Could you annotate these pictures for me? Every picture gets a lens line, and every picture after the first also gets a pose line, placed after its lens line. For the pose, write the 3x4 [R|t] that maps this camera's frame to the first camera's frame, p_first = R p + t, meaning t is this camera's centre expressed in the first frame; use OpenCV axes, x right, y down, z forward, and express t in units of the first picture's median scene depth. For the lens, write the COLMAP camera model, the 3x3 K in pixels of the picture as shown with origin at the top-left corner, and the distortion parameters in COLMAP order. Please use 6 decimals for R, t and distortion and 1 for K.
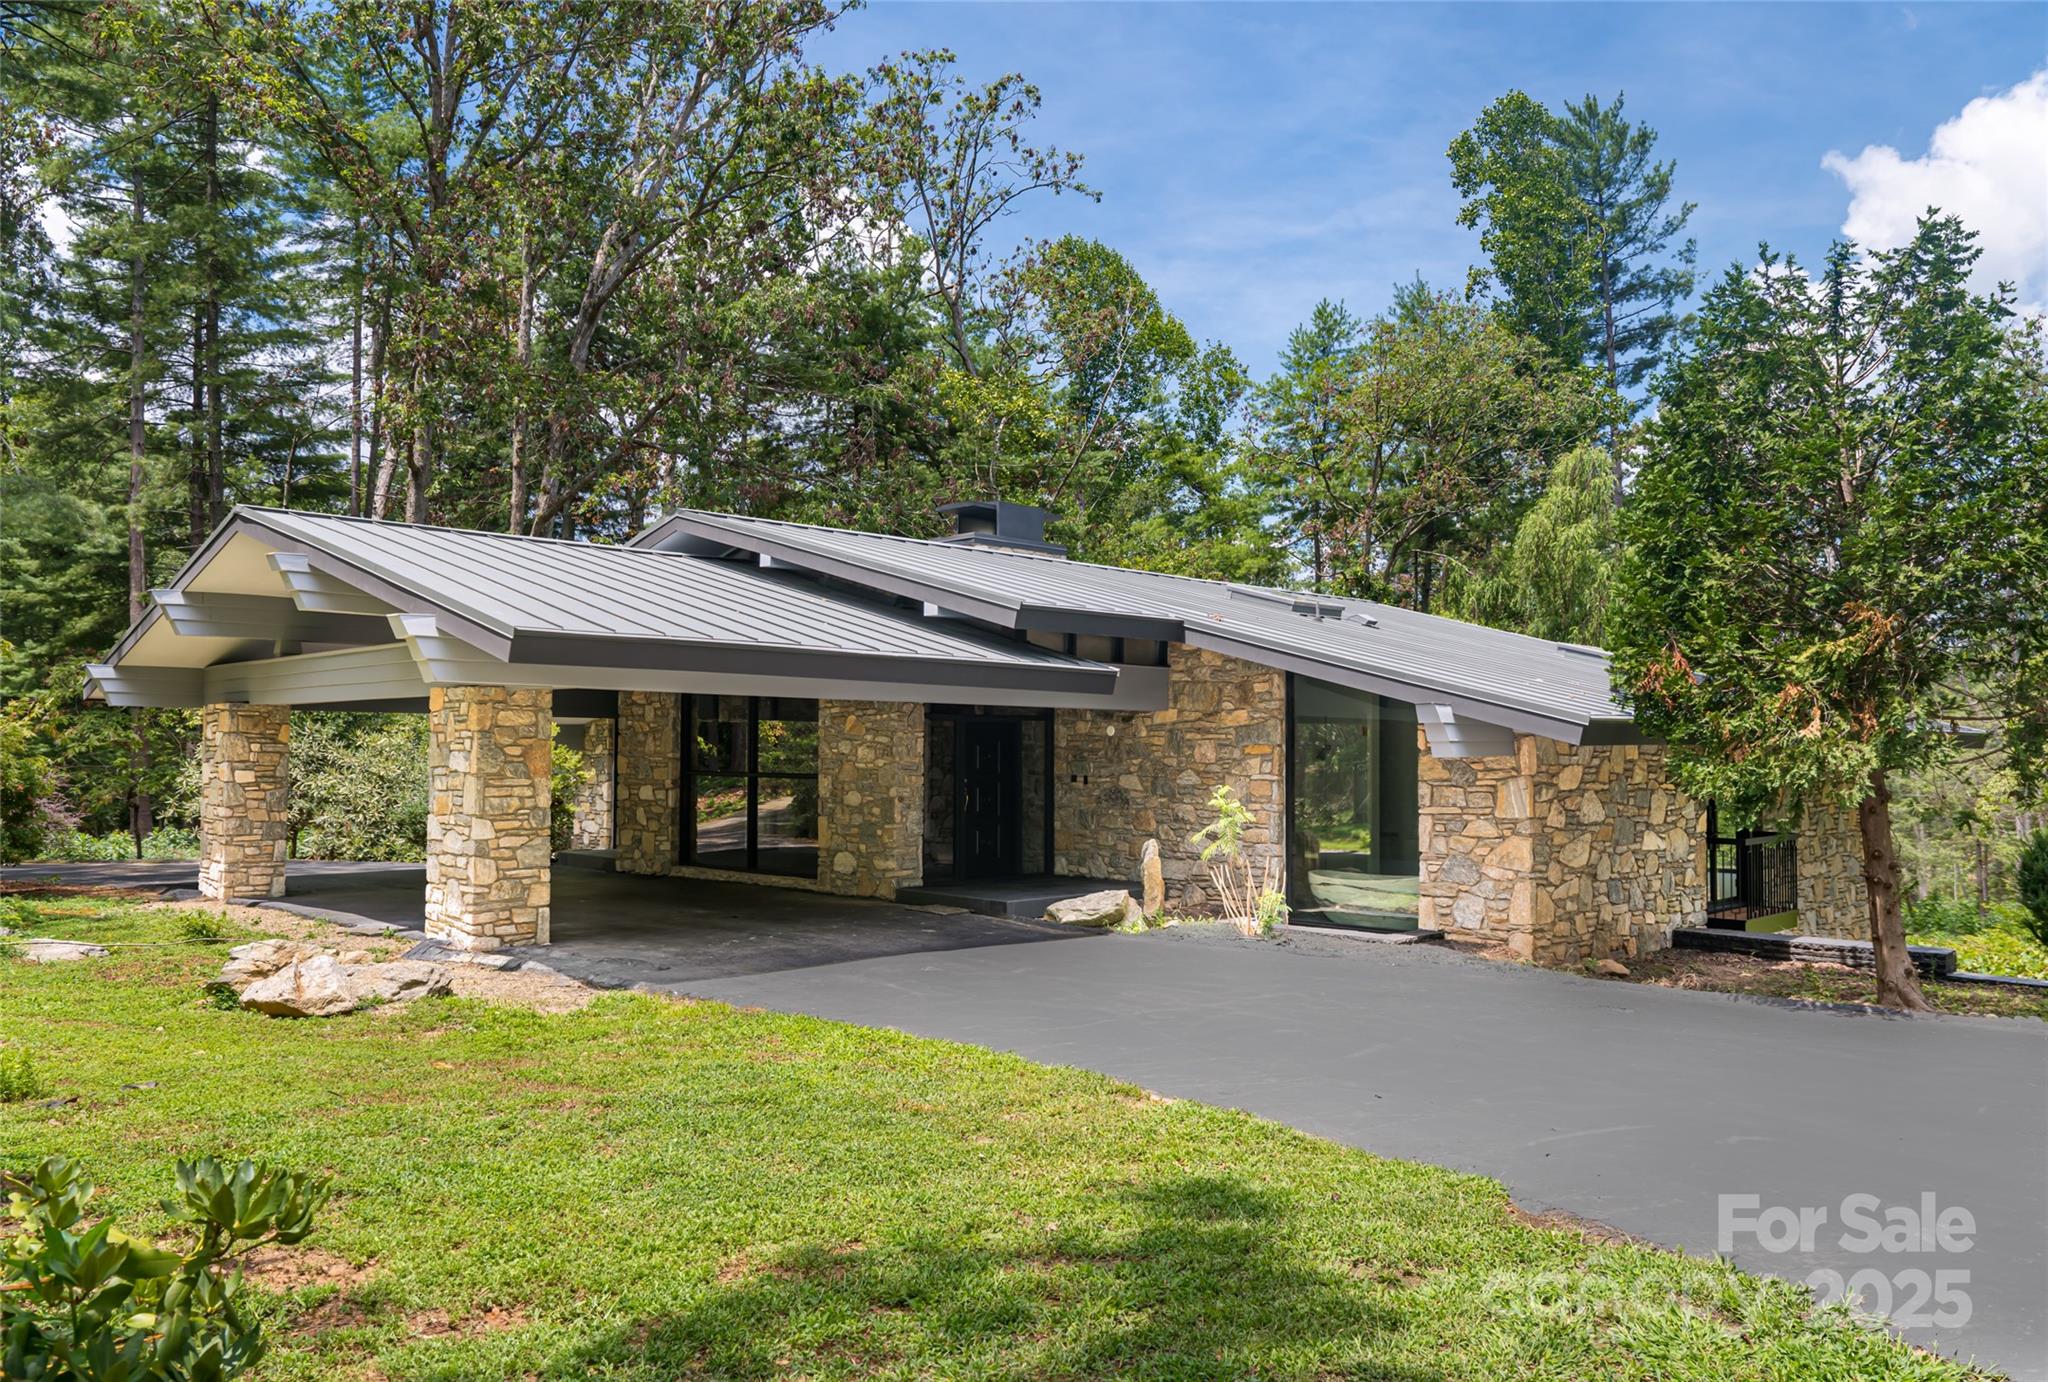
lens RADIAL K [[1274.0, 0, 1031.1], [0, 1274.0, 771.5], [0, 0, 1]] dist [0.025758, 0.001691]
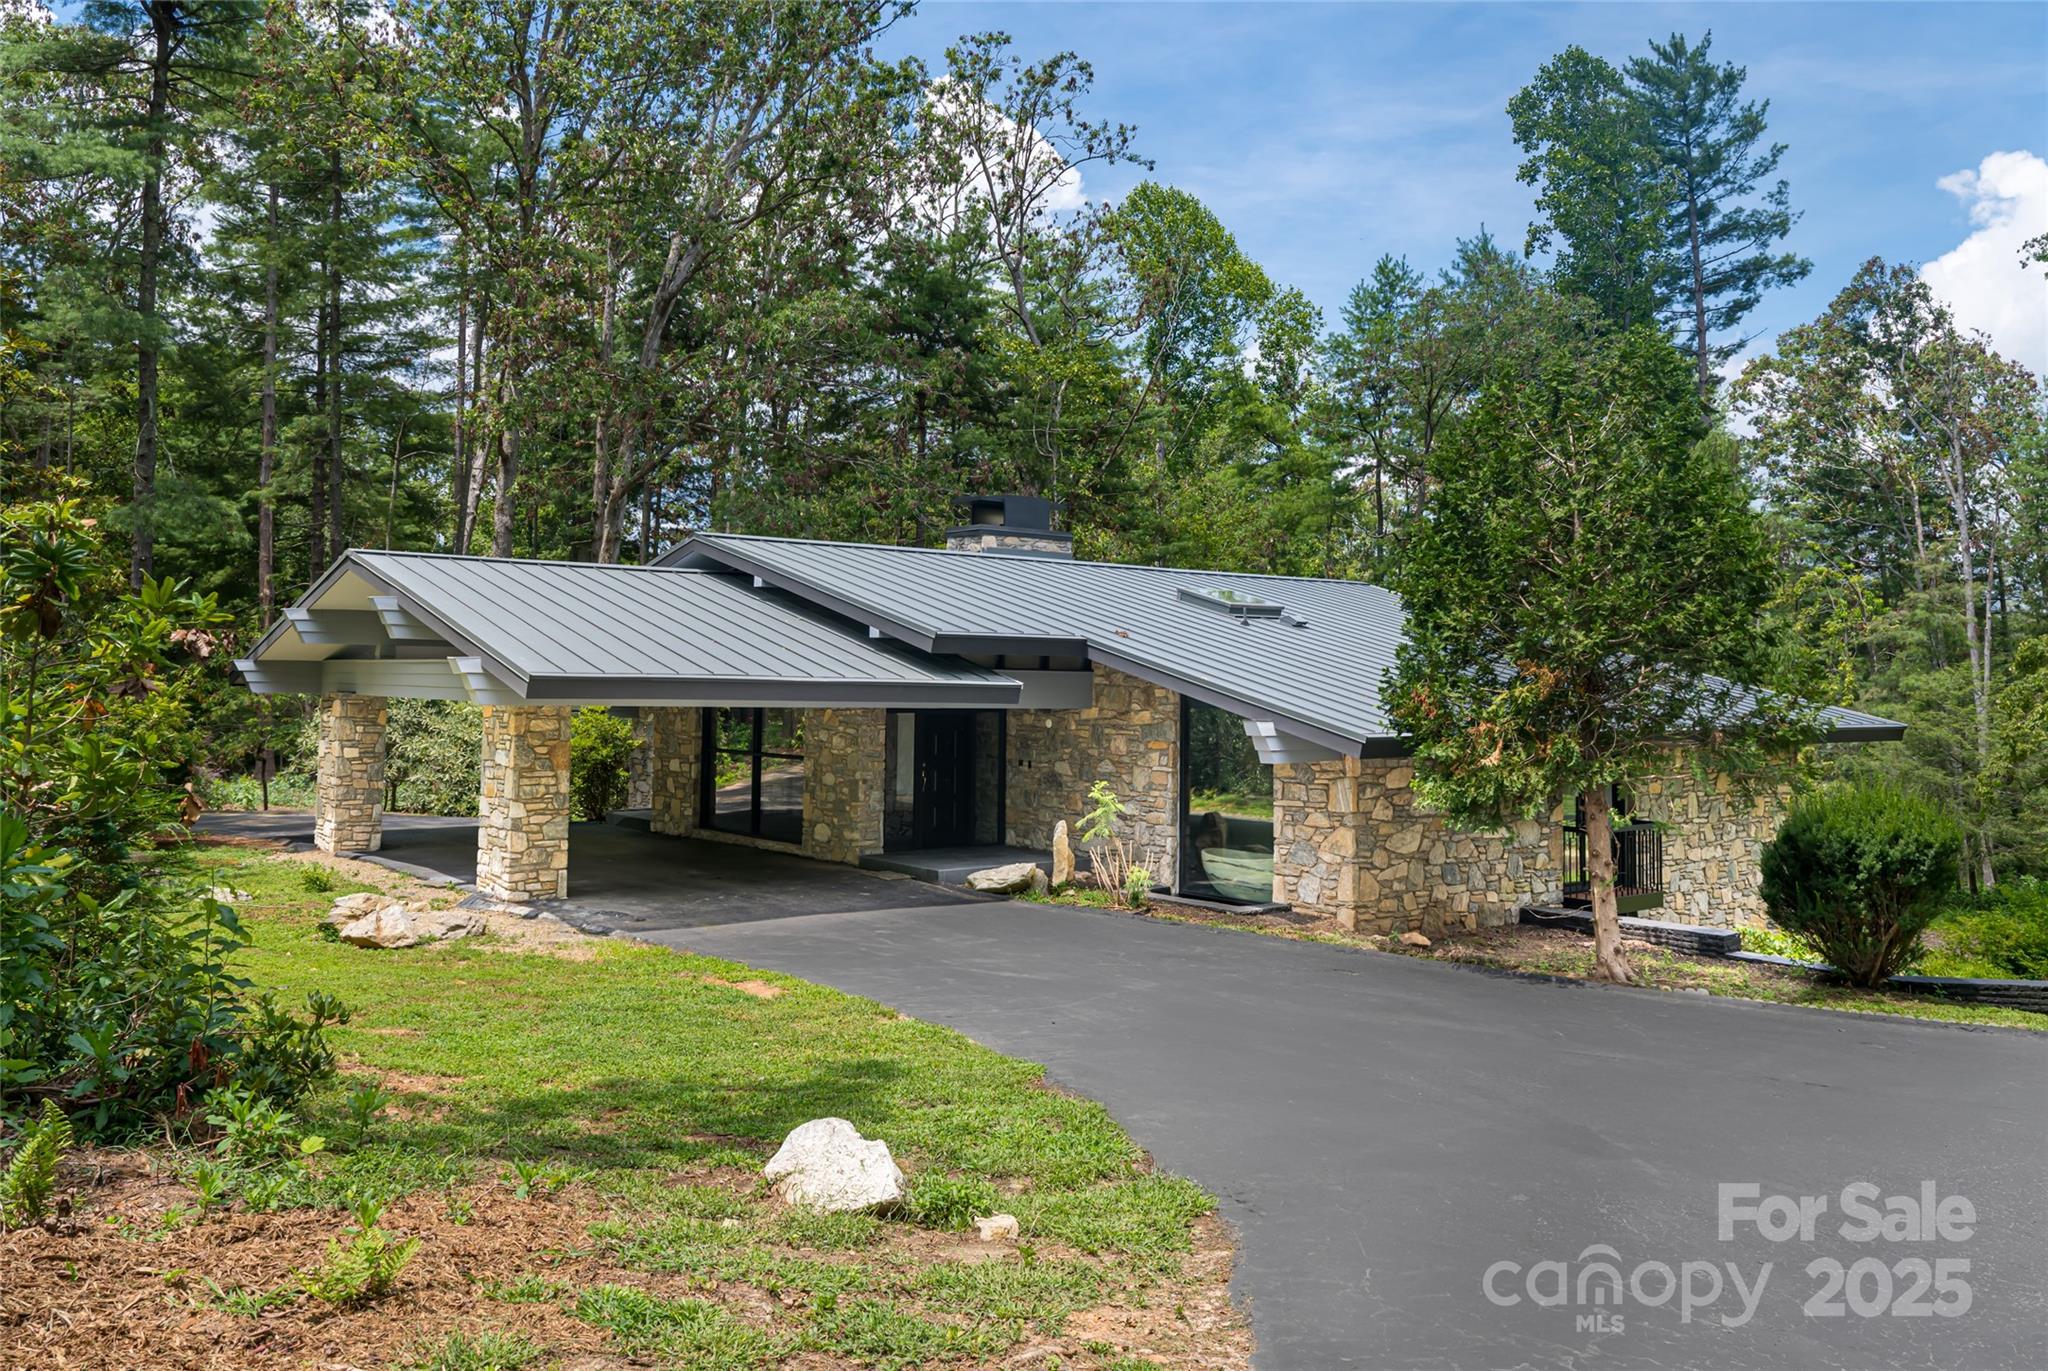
lens RADIAL K [[1410.3, 0, 1024.0], [0, 1410.3, 685.5], [0, 0, 1]] dist [0.037668, -0.003069]
pose [[0.993652, 0.008616, -0.112167, 0.181617], [-0.009710, 0.999910, -0.009210, -0.053595], [0.112077, 0.010241, 0.993647, -0.282193]]
